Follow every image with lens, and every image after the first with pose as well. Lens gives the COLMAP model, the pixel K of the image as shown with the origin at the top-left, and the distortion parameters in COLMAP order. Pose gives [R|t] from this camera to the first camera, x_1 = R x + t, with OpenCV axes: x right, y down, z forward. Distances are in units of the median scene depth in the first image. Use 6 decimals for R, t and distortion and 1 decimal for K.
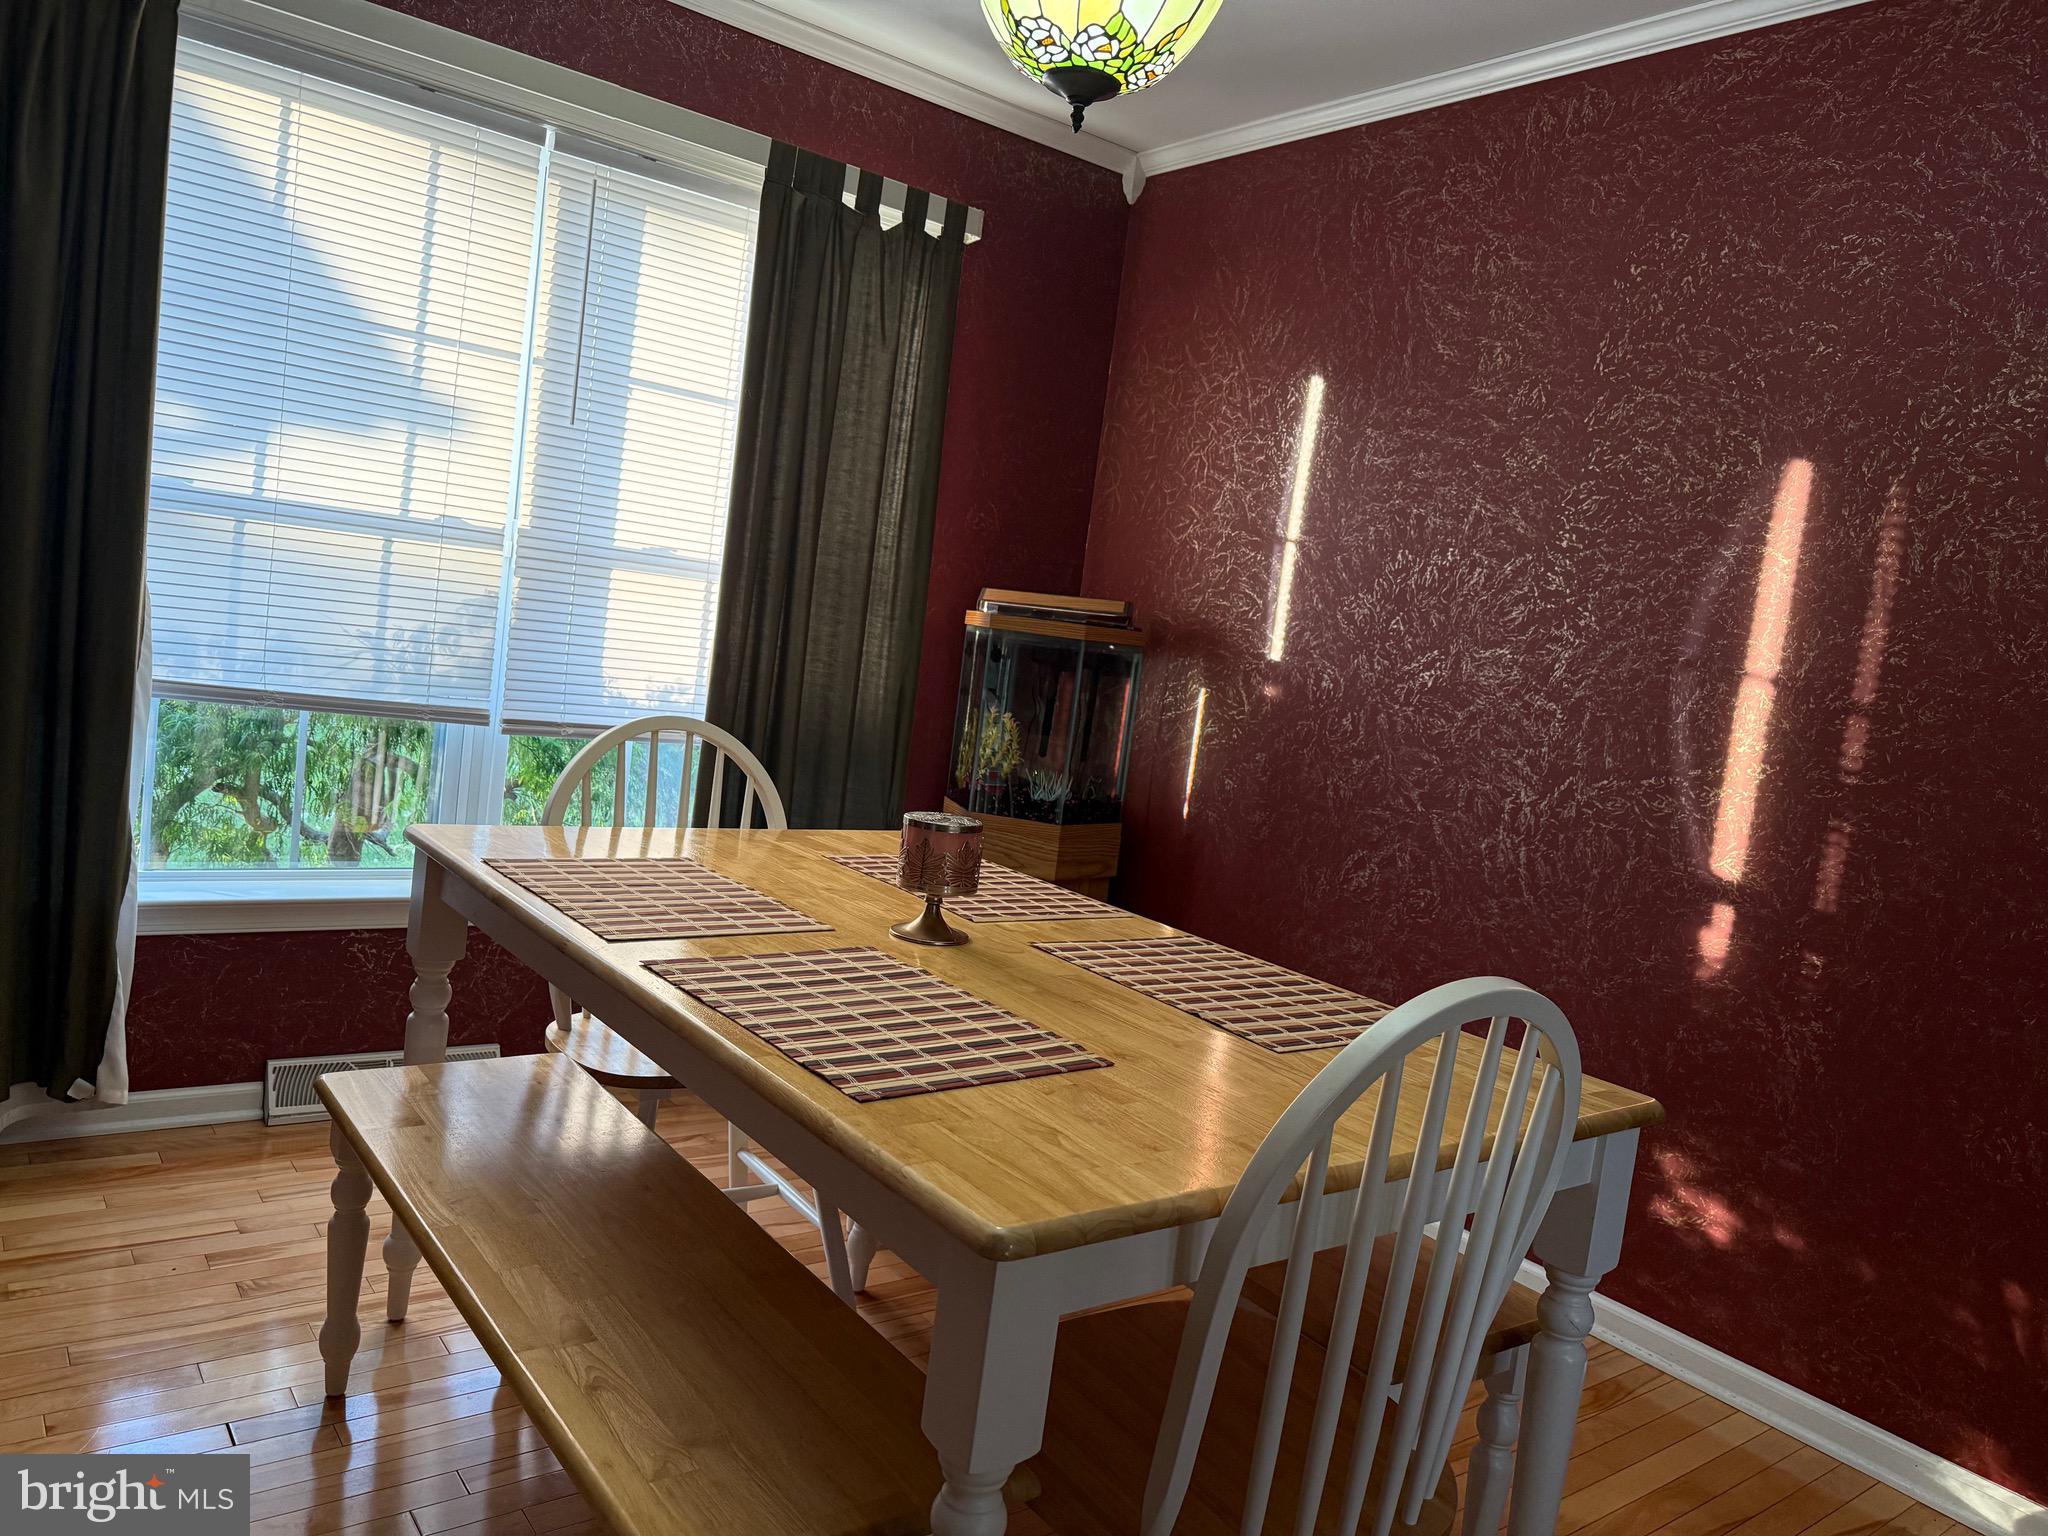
lens RADIAL K [[1429.0, 0, 1029.1], [0, 1429.0, 783.7], [0, 0, 1]] dist [0.028492, -0.062345]
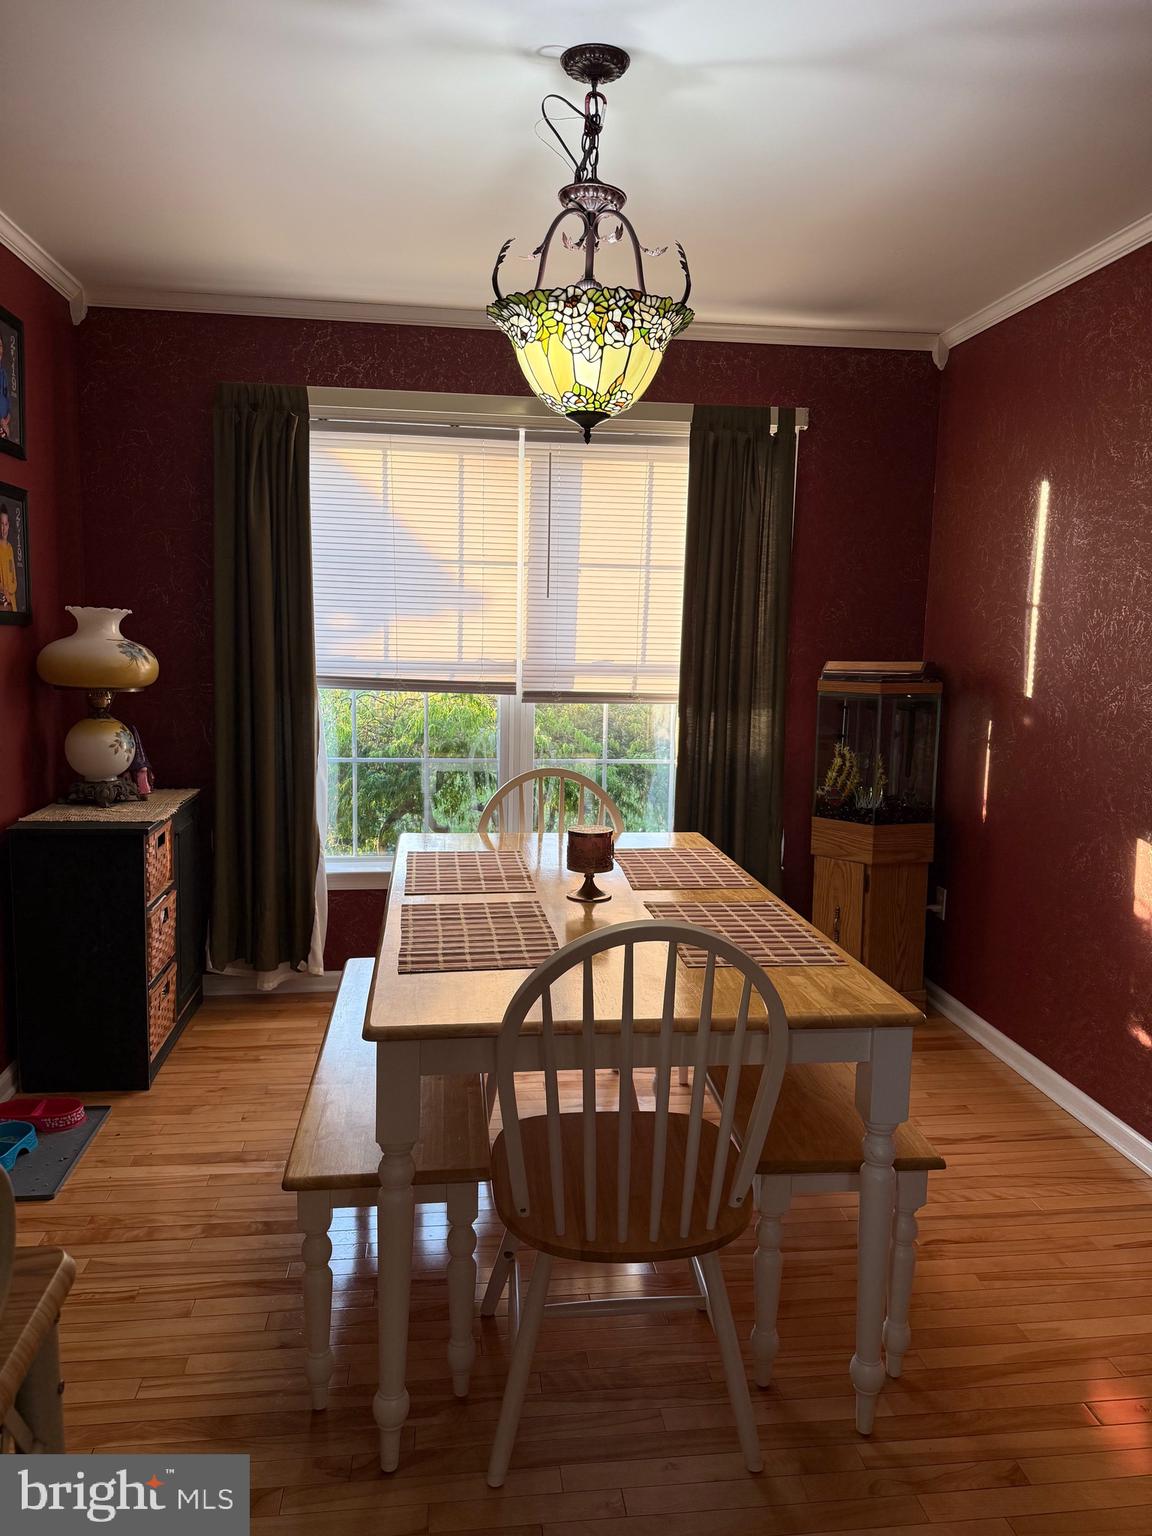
lens RADIAL K [[1071.7, 0, 565.2], [0, 1071.7, 758.8], [0, 0, 1]] dist [0.028492, -0.062345]
pose [[0.851909, -0.045575, -0.521703, 0.349900], [0.030923, 0.998845, -0.036762, -0.007625], [0.522777, 0.015185, 0.852335, -0.073708]]
